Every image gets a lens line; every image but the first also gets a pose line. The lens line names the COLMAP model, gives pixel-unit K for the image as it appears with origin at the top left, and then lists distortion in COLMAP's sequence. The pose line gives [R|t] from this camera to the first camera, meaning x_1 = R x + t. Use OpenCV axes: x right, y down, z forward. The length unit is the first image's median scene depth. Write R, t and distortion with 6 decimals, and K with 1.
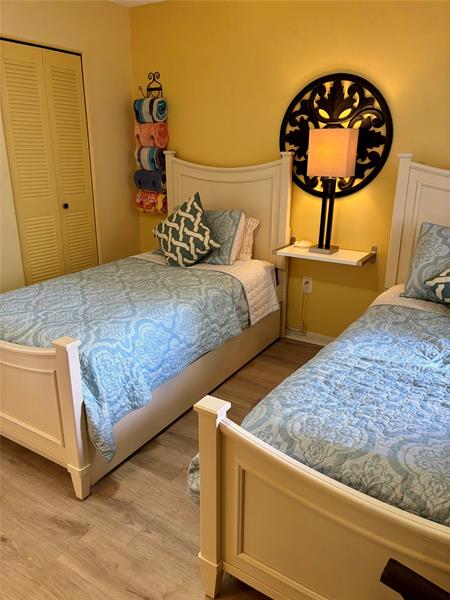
lens RADIAL K [[454.6, 0, 226.0], [0, 454.6, 302.0], [0, 0, 1]] dist [0.046864, -0.061880]
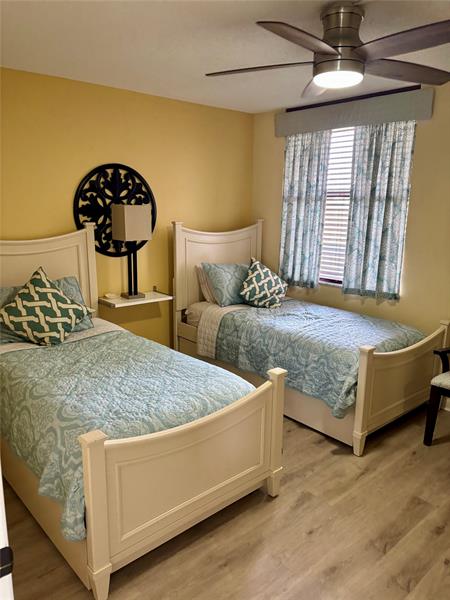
lens RADIAL K [[454.6, 0, 224.4], [0, 454.6, 300.2], [0, 0, 1]] dist [0.046864, -0.061880]
pose [[0.285544, -0.206100, 0.935942, -0.935501], [0.294841, 0.948129, 0.118832, -0.186145], [-0.911885, 0.242022, 0.331499, 0.365779]]
